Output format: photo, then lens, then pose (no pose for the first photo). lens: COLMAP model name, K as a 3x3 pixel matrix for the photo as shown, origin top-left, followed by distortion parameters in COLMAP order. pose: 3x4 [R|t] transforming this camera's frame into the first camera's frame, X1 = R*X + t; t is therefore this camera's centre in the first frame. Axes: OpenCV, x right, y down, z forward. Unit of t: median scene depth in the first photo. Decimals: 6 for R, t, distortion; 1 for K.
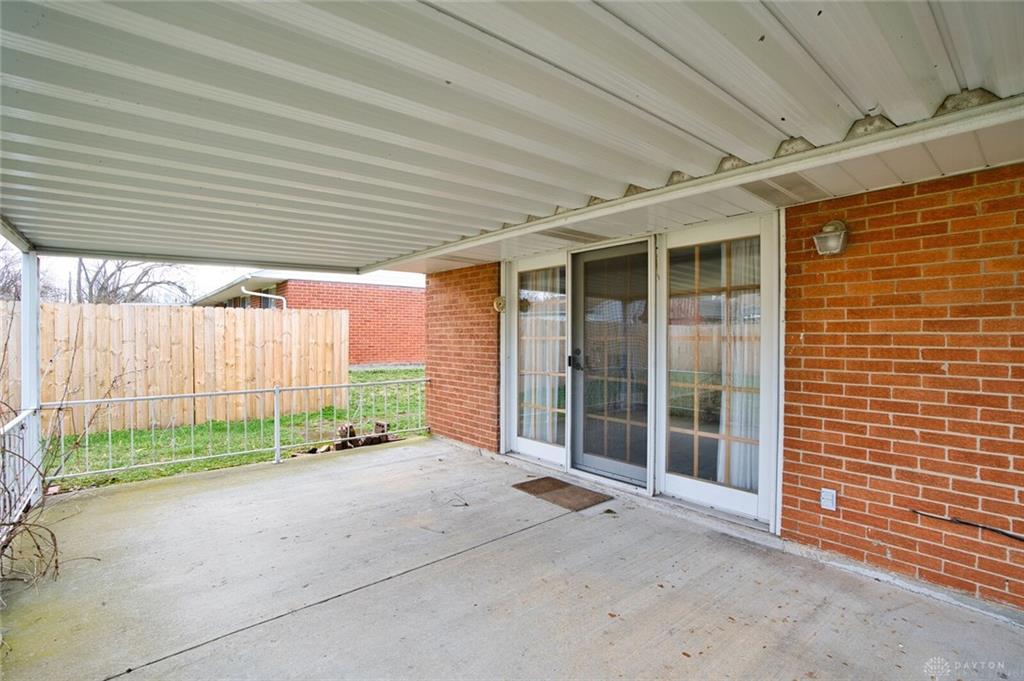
lens RADIAL K [[476.5, 0, 512.0], [0, 476.5, 340.5], [0, 0, 1]] dist [-0.068141, 0.028022]
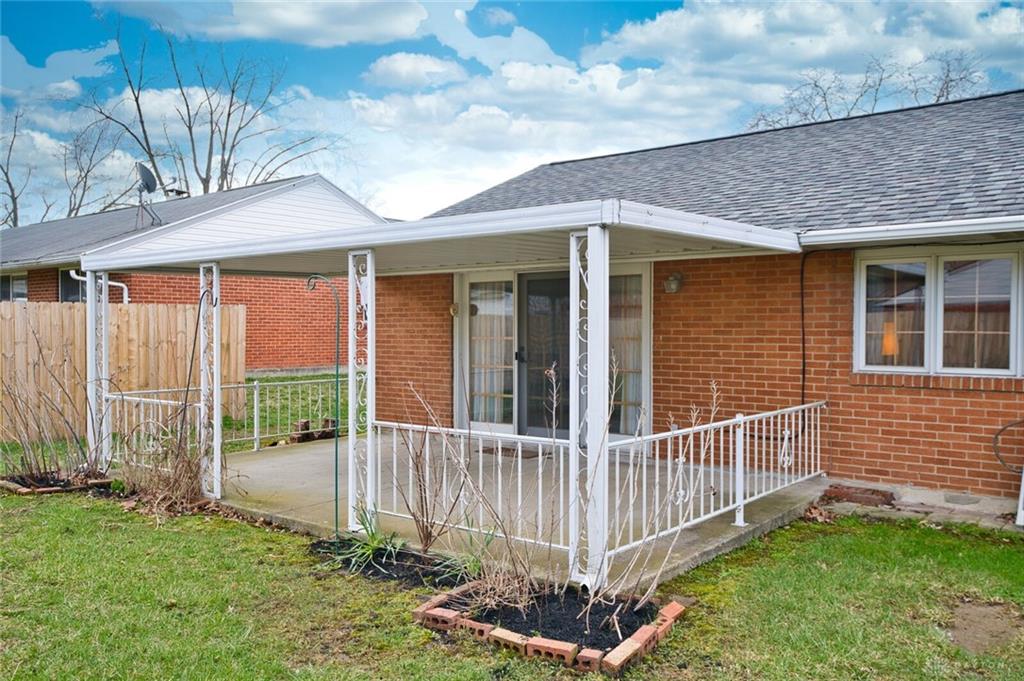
lens RADIAL K [[864.6, 0, 512.0], [0, 864.6, 340.5], [0, 0, 1]] dist [0.000752, 0.000097]
pose [[0.981004, -0.005222, 0.193917, -0.295993], [0.004273, 0.999977, 0.005308, -0.009937], [-0.193941, -0.004378, 0.981004, -1.118083]]
